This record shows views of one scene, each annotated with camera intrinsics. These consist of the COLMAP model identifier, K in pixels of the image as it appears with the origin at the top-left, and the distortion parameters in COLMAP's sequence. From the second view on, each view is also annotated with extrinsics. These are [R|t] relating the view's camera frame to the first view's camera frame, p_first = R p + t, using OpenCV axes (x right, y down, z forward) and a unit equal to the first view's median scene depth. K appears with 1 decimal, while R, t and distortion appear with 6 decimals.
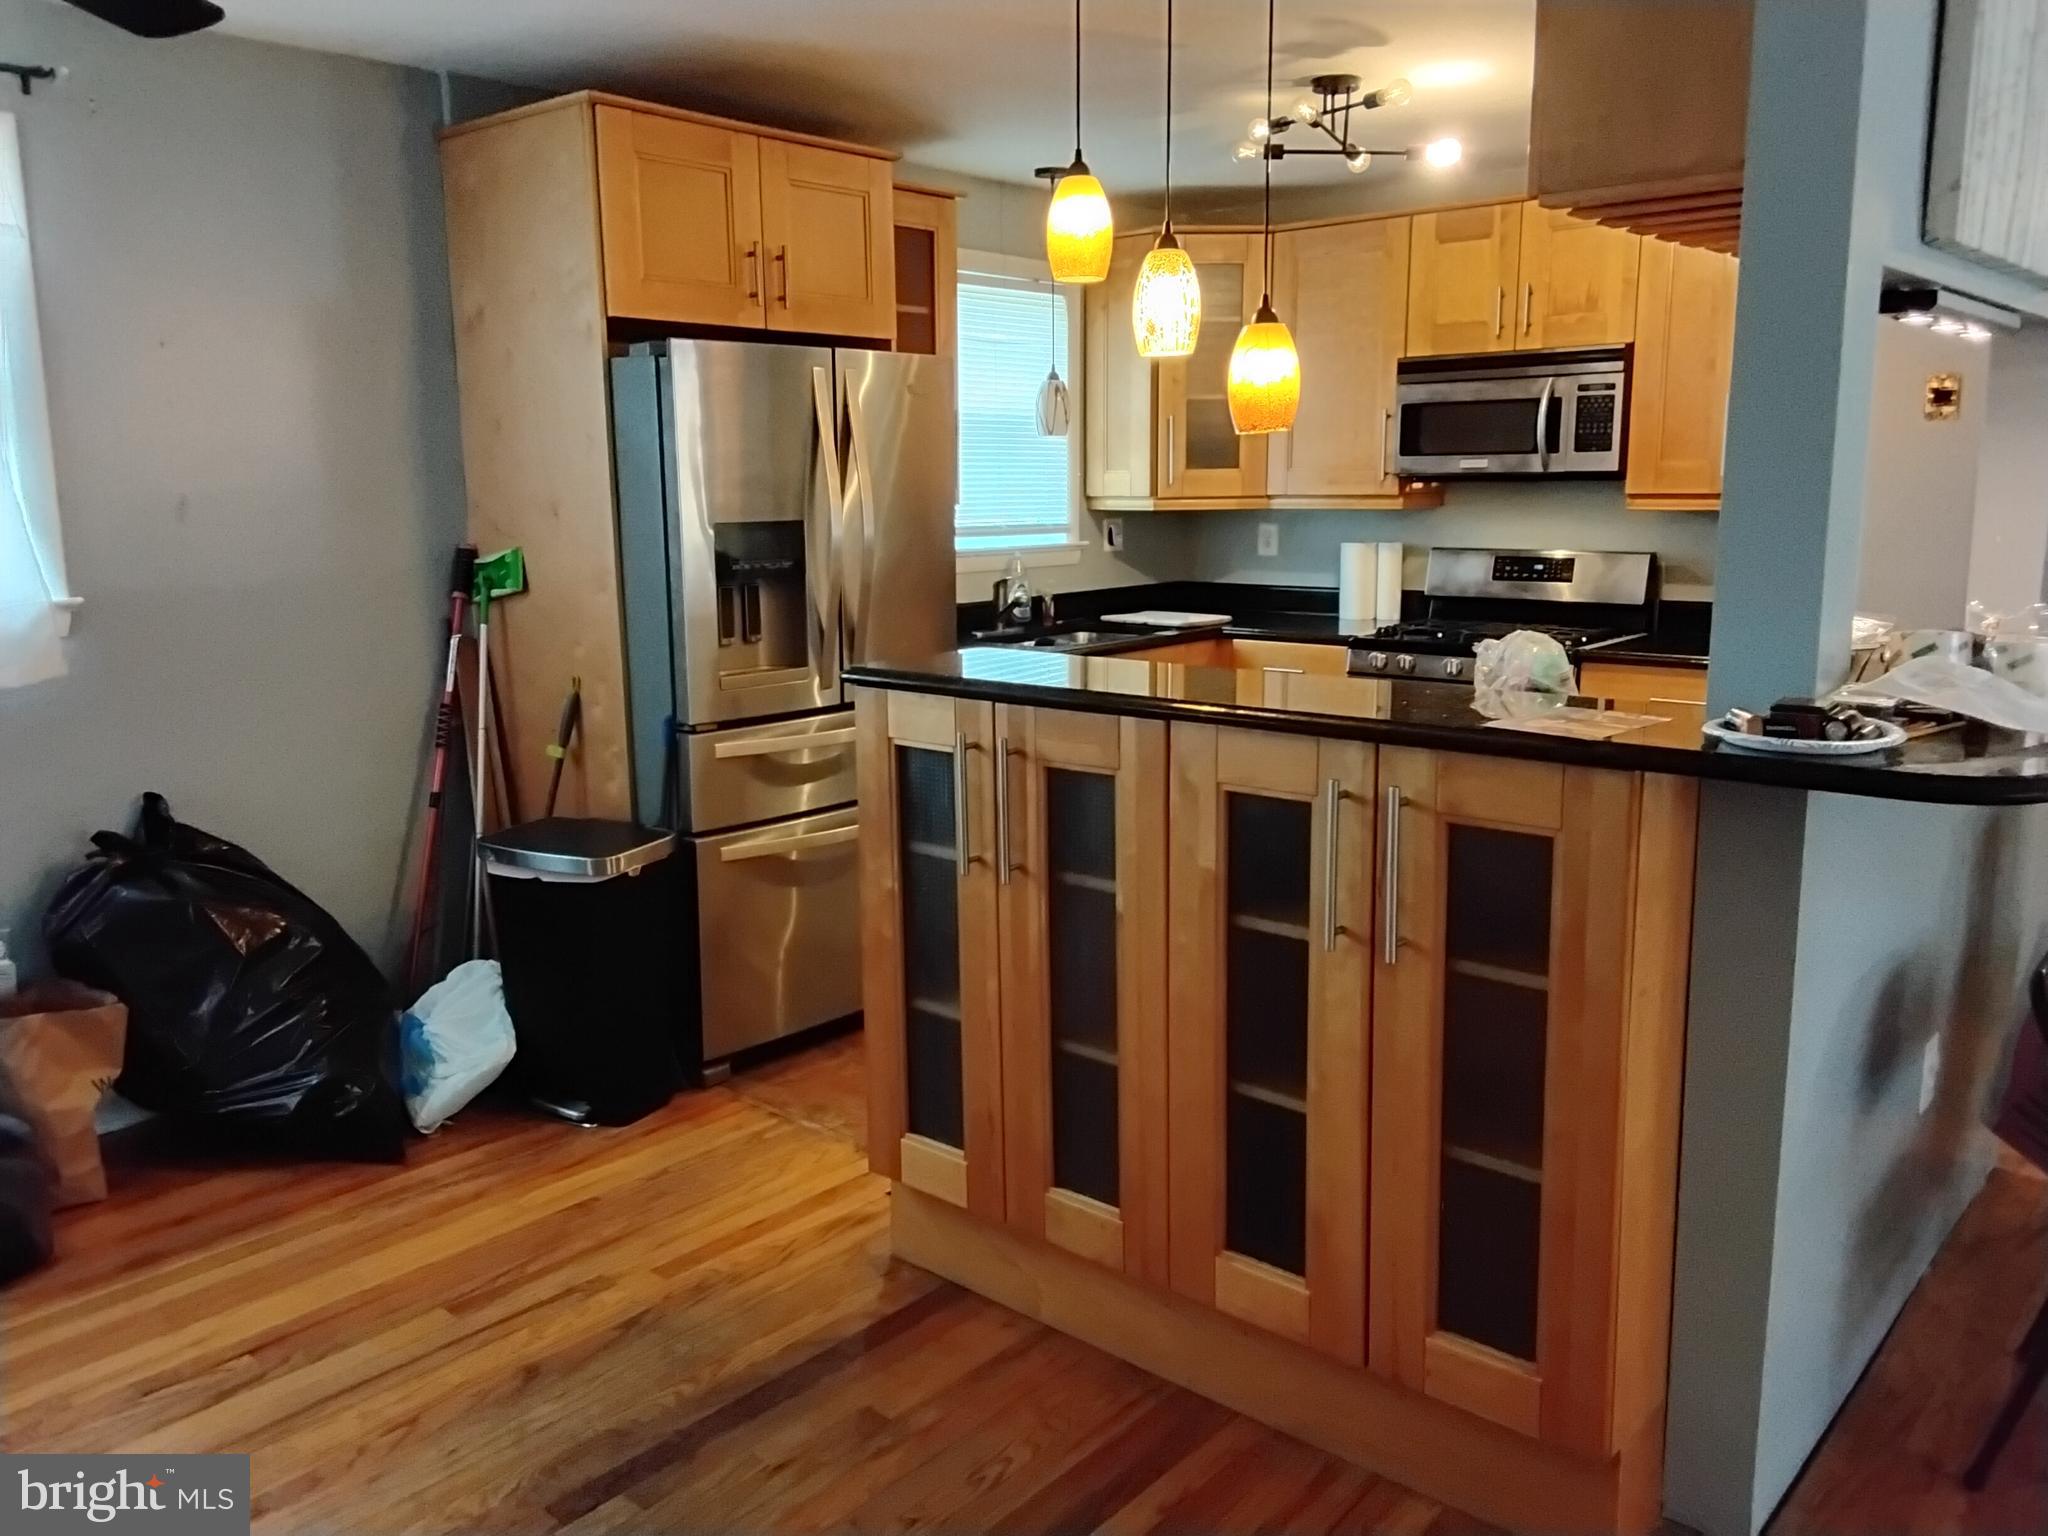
lens RADIAL K [[1577.0, 0, 1008.0], [0, 1577.0, 741.3], [0, 0, 1]] dist [0.119220, -0.181110]
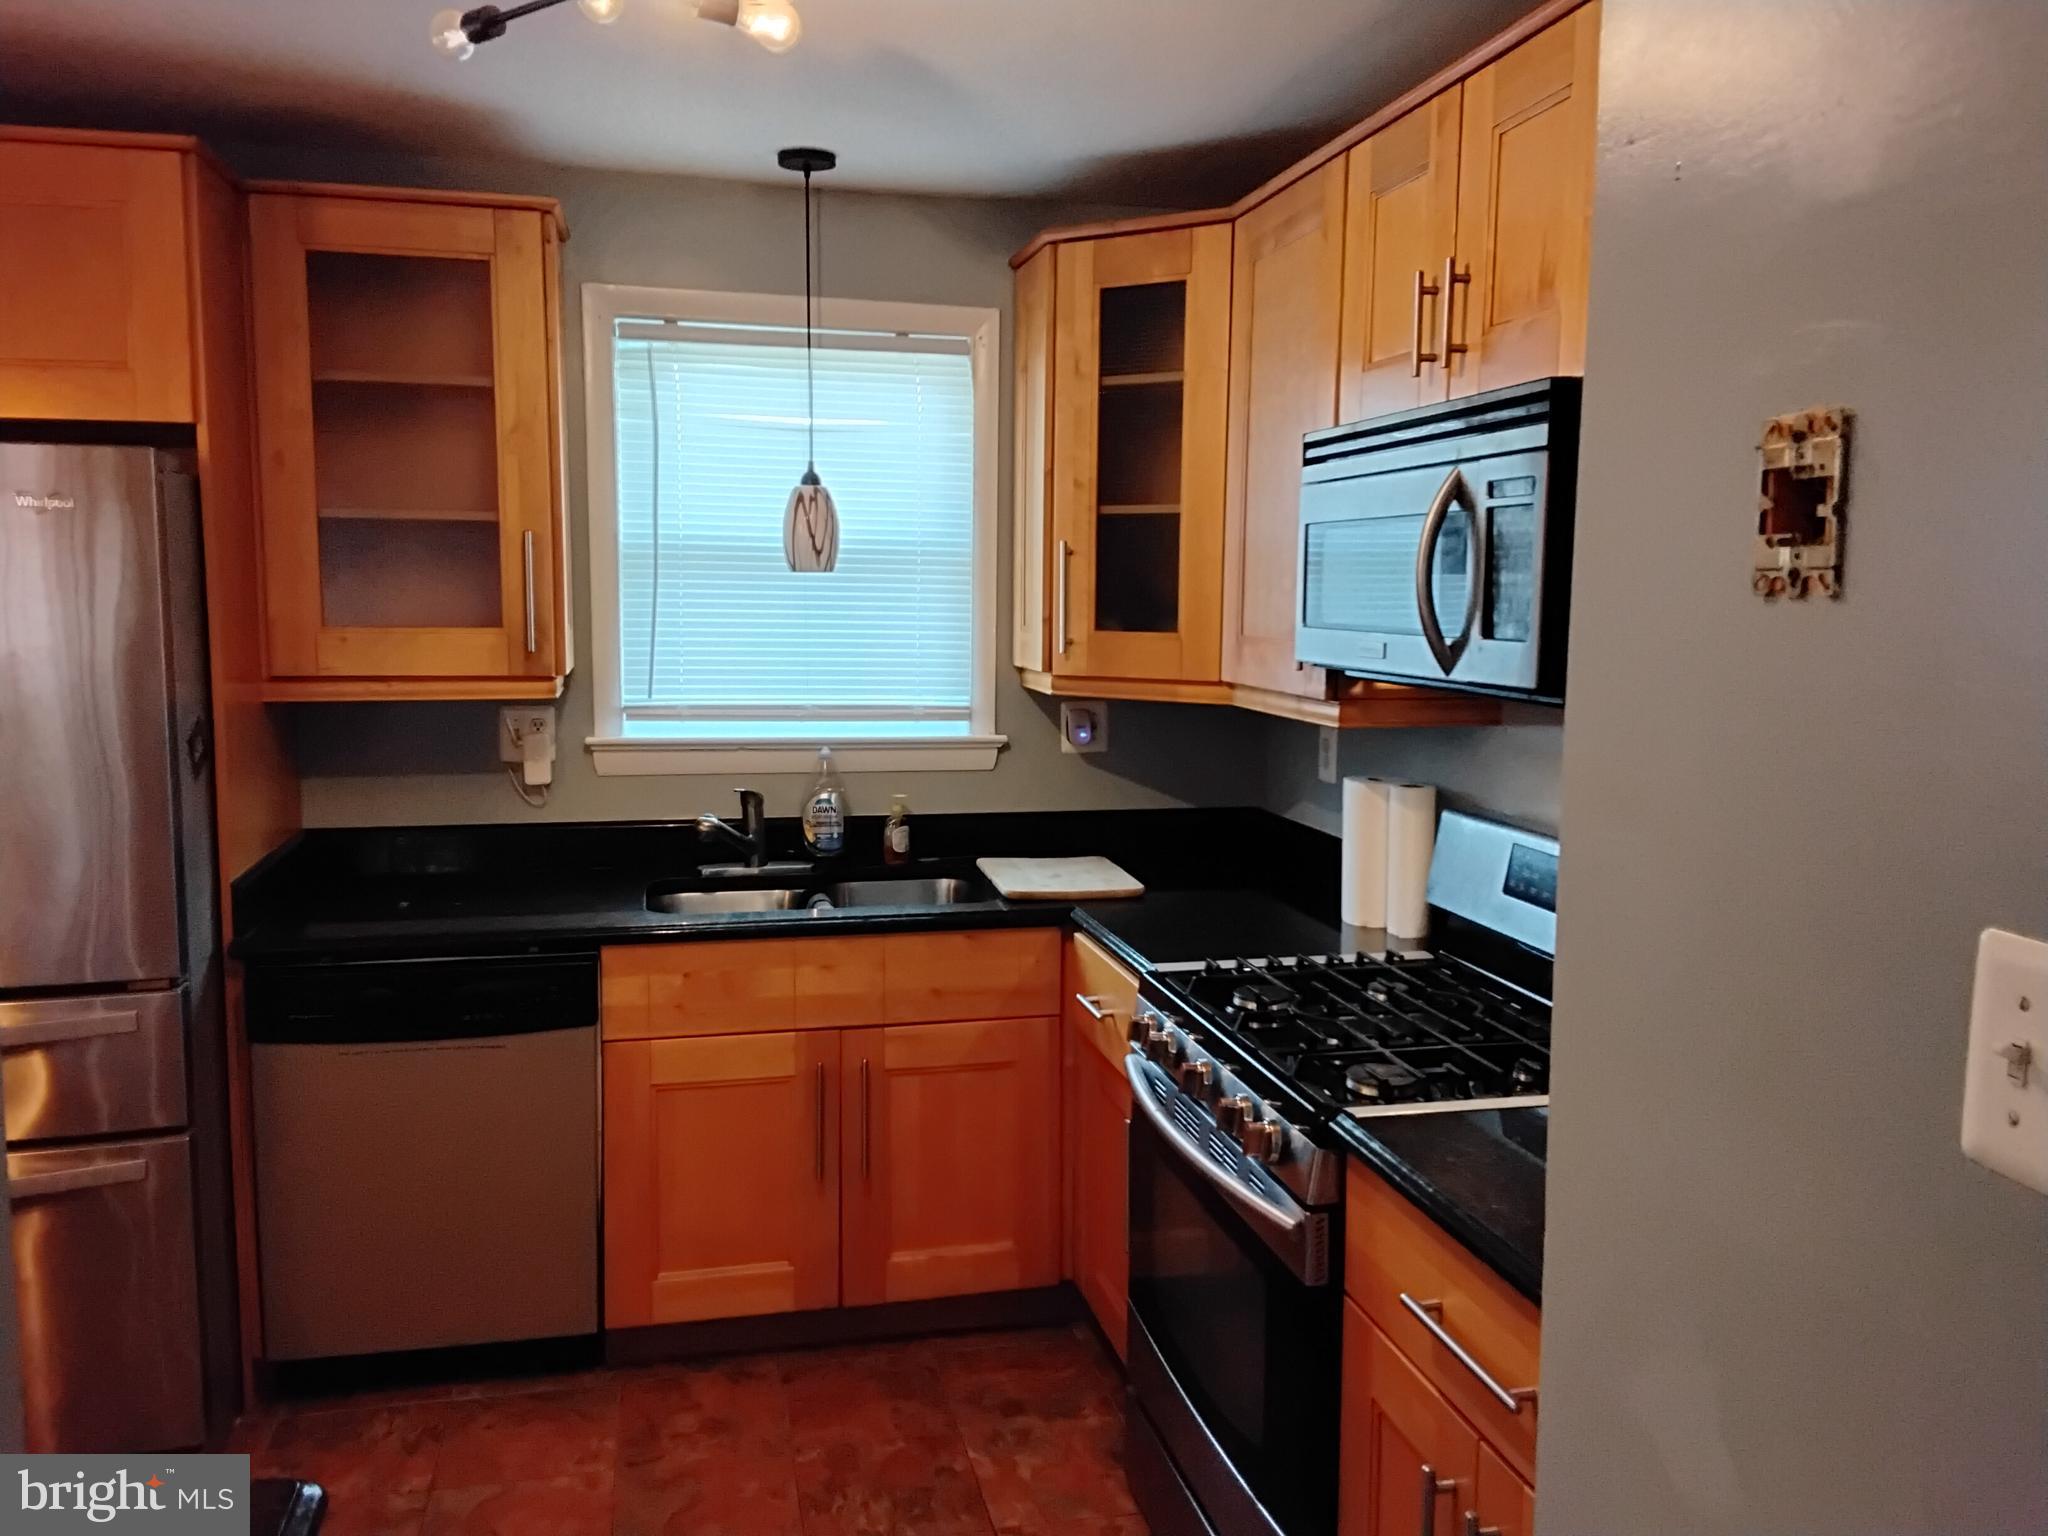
lens RADIAL K [[1577.0, 0, 1008.0], [0, 1577.0, 741.3], [0, 0, 1]] dist [0.119220, -0.181110]
pose [[0.798662, 0.081721, -0.596205, 0.469003], [-0.124185, 0.991793, -0.030411, -0.115924], [0.588827, 0.098328, 0.802256, 0.545609]]
